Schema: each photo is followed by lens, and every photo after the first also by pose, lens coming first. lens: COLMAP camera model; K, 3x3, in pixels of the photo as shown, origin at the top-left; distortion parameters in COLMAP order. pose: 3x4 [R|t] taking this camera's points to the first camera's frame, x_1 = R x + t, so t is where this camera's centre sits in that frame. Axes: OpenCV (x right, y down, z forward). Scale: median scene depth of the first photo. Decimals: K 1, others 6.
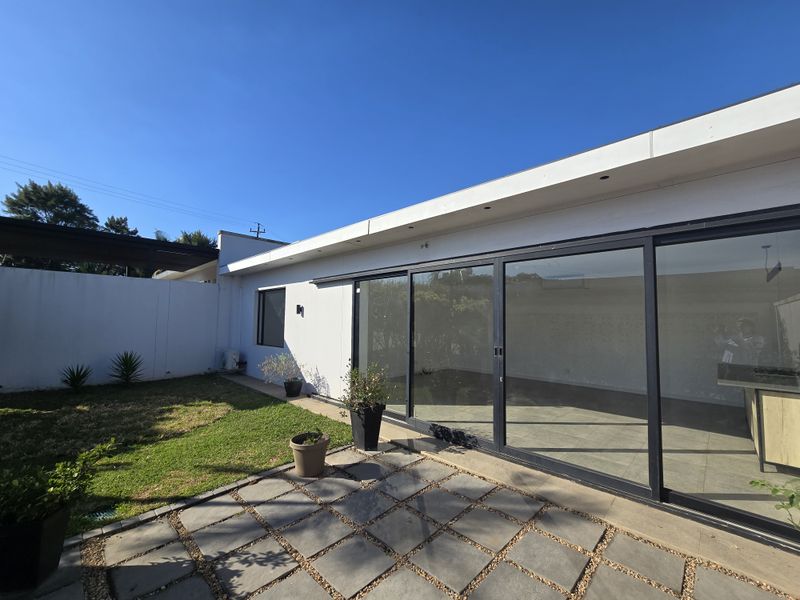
lens RADIAL K [[324.1, 0, 400.0], [0, 324.1, 300.0], [0, 0, 1]] dist [0.000915, 0.000071]
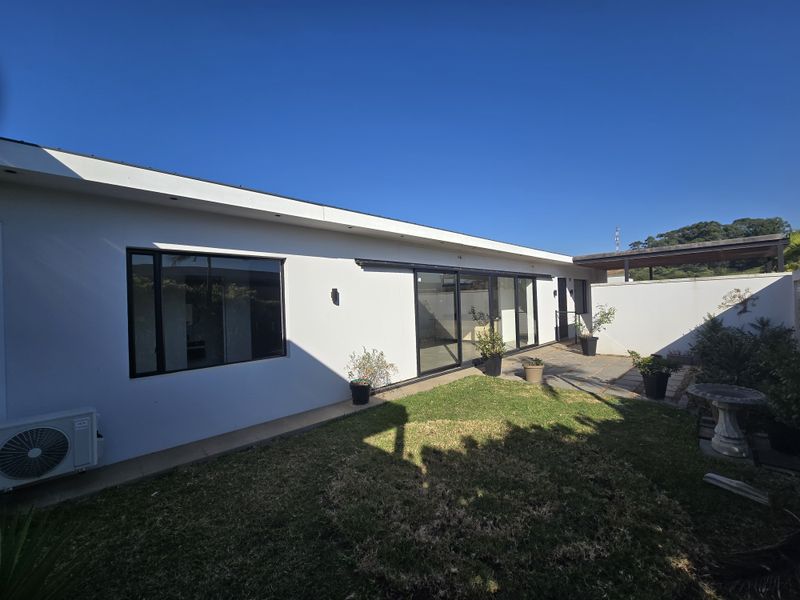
lens RADIAL K [[324.1, 0, 400.0], [0, 324.1, 300.0], [0, 0, 1]] dist [0.000915, 0.000071]
pose [[0.045635, -0.006334, 0.998938, -1.127059], [-0.033497, 0.999408, 0.007868, 0.032227], [-0.998396, -0.033820, 0.045396, 0.872433]]
